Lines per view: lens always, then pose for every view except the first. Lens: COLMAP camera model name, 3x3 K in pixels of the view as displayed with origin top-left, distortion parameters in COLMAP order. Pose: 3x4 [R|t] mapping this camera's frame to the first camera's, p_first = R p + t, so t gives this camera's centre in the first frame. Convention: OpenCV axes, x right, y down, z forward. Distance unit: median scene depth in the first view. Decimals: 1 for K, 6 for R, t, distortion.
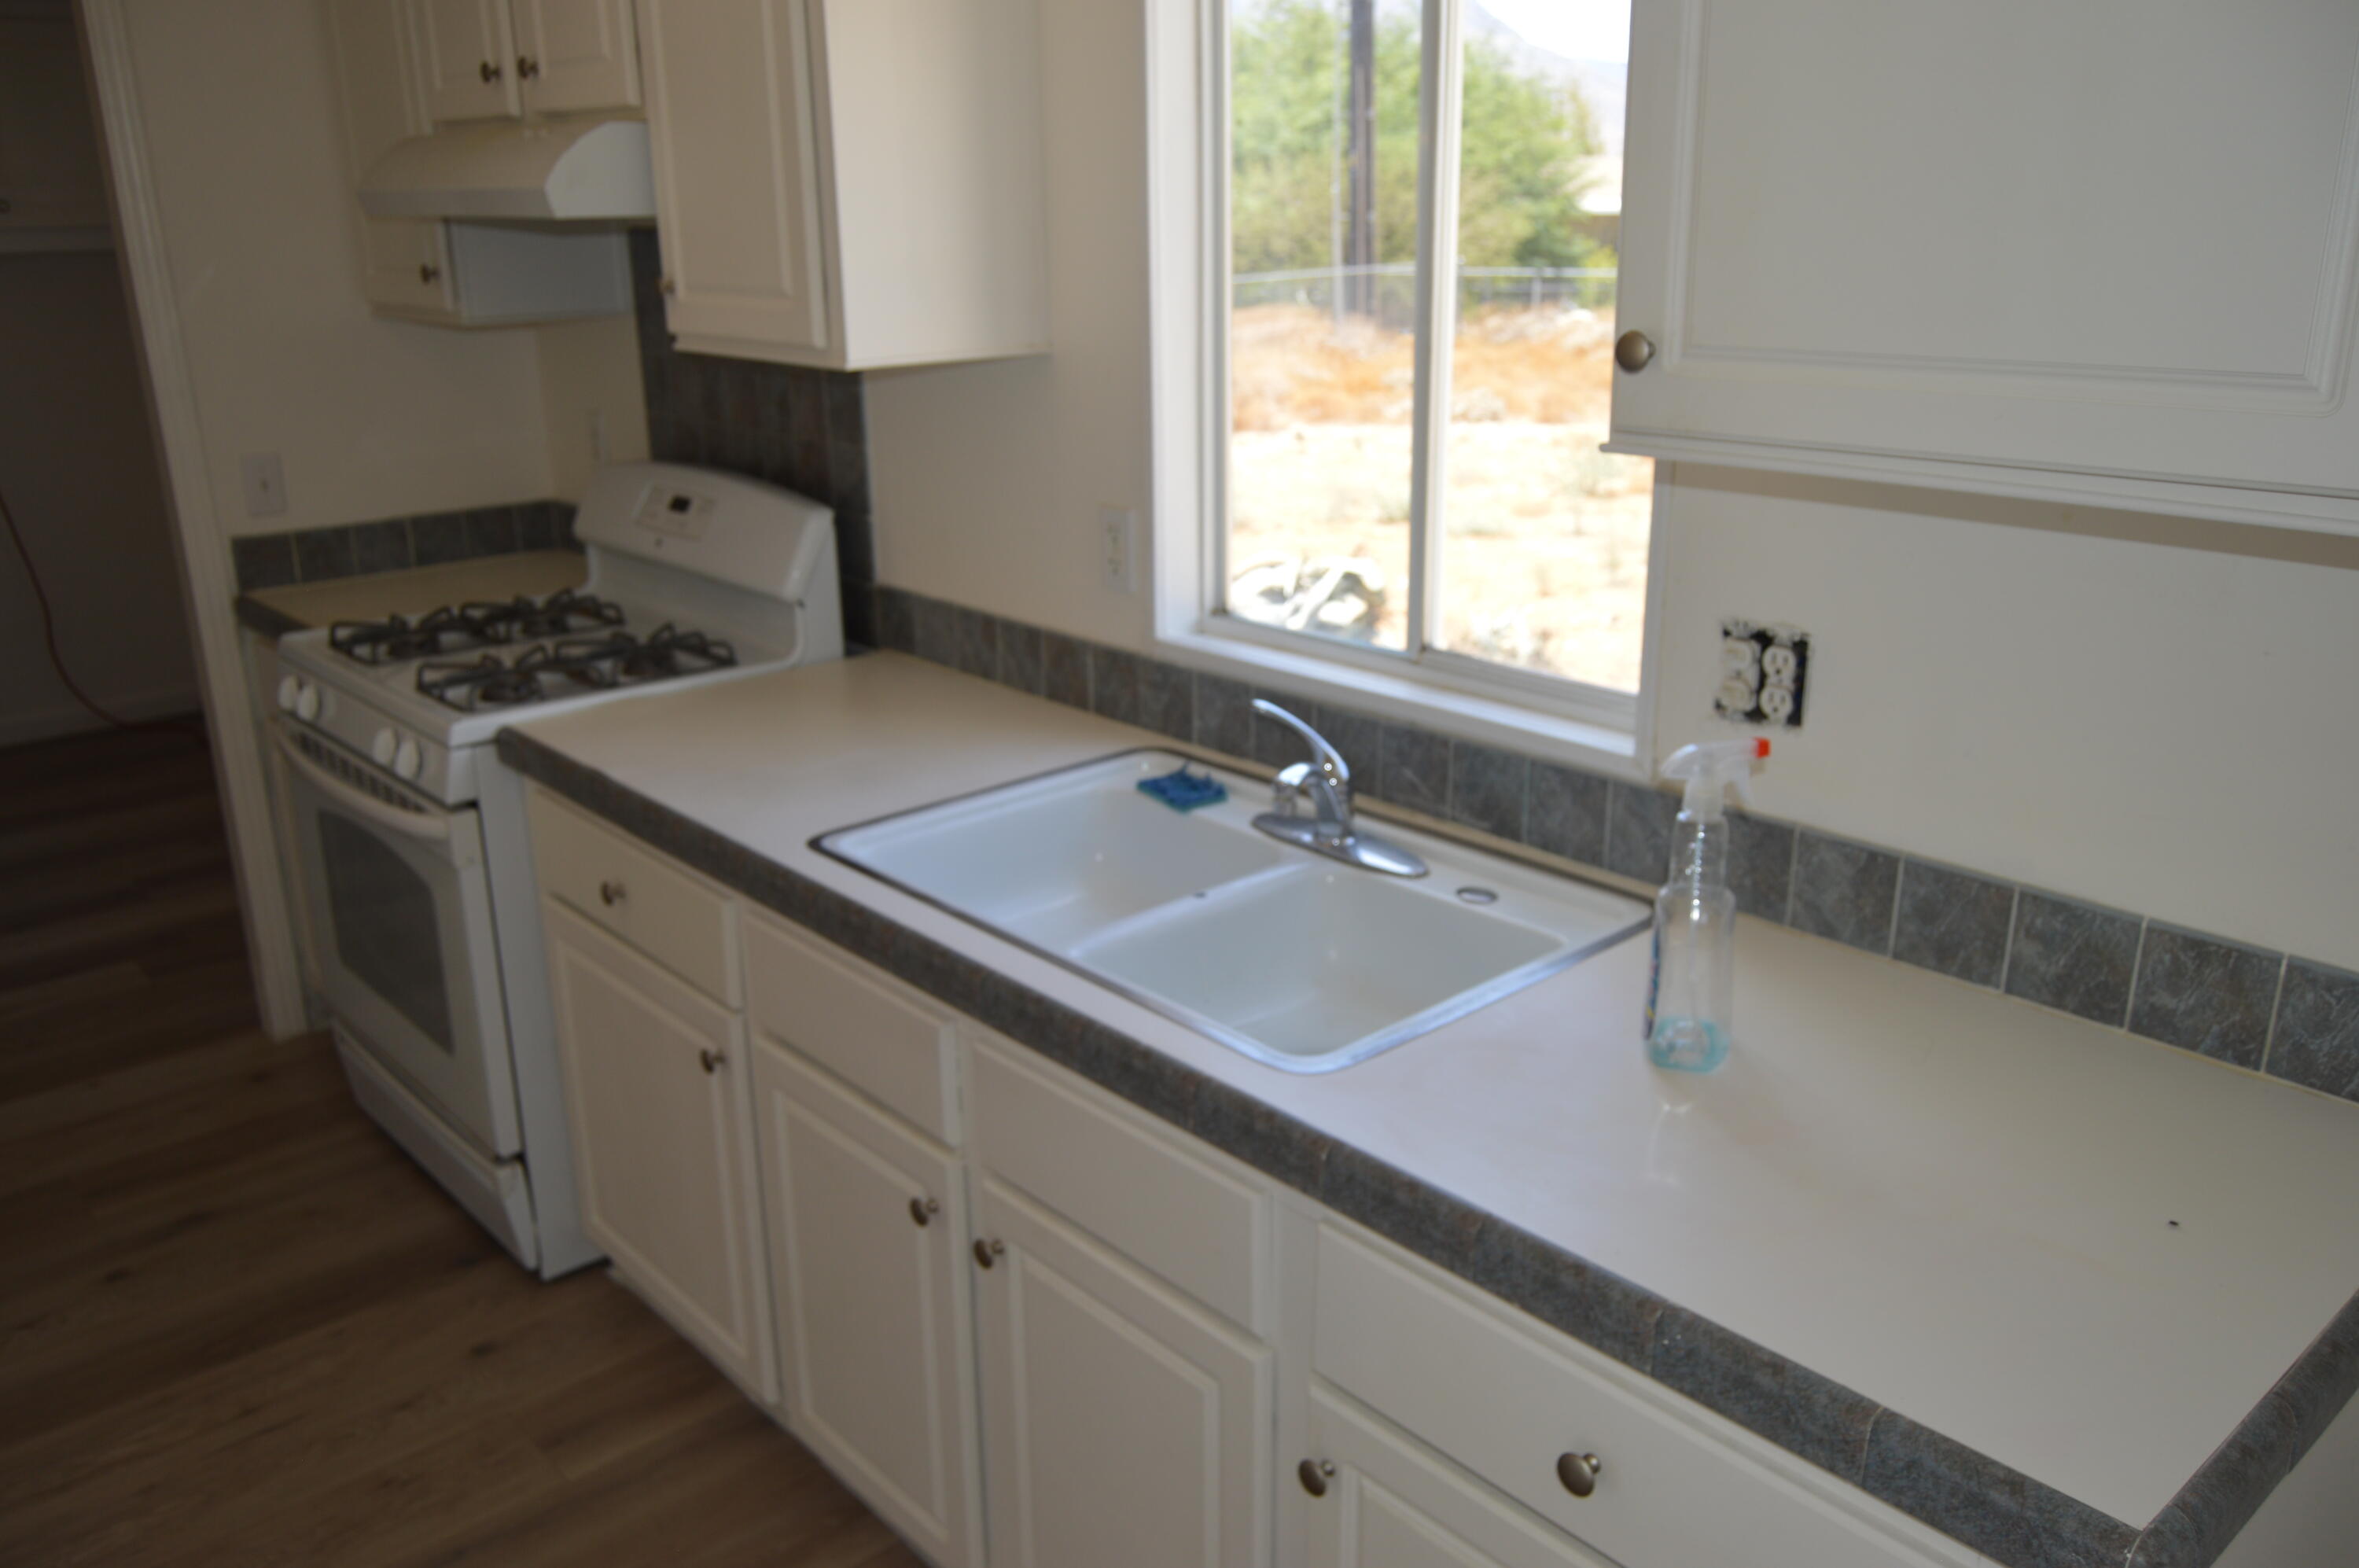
lens RADIAL K [[1859.4, 0, 1165.5], [0, 1859.4, 789.3], [0, 0, 1]] dist [0.003788, -0.002806]
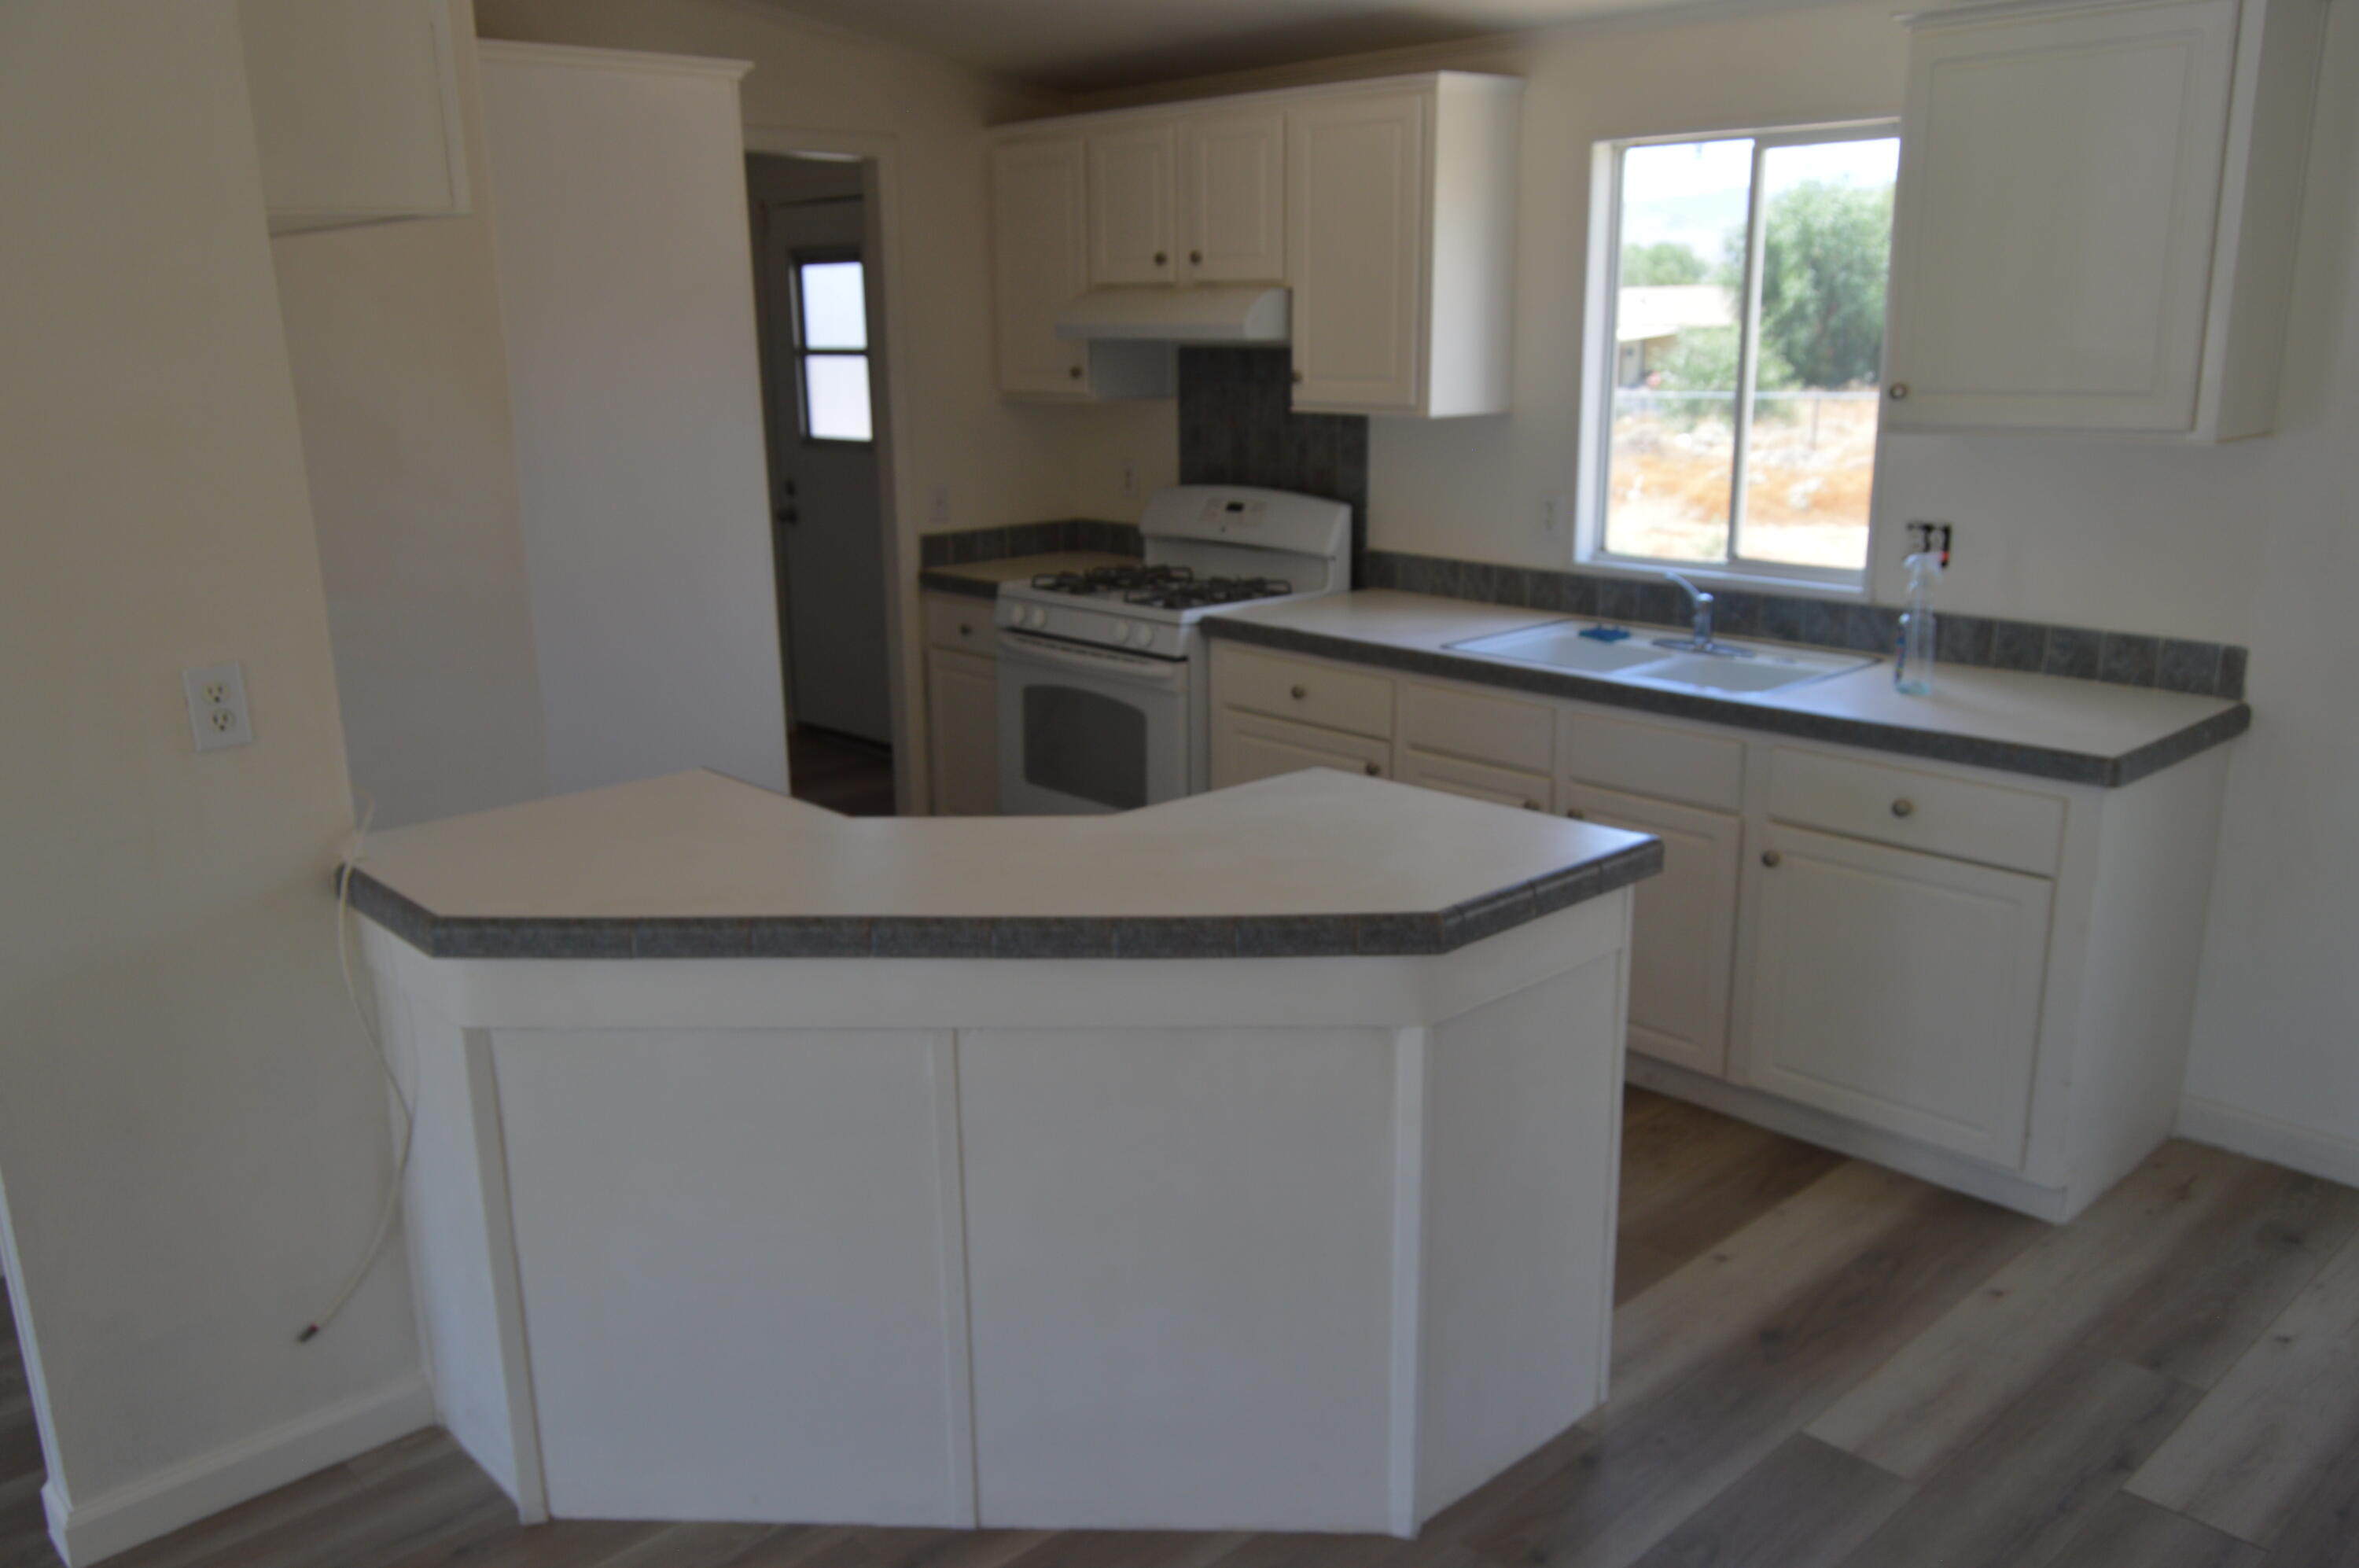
lens RADIAL K [[1859.4, 0, 1189.7], [0, 1859.4, 781.6], [0, 0, 1]] dist [0.003788, -0.002806]
pose [[0.999317, -0.004440, 0.036678, -0.433744], [0.006981, 0.997560, -0.069464, 0.250130], [-0.036280, 0.069673, 0.996910, -0.780589]]
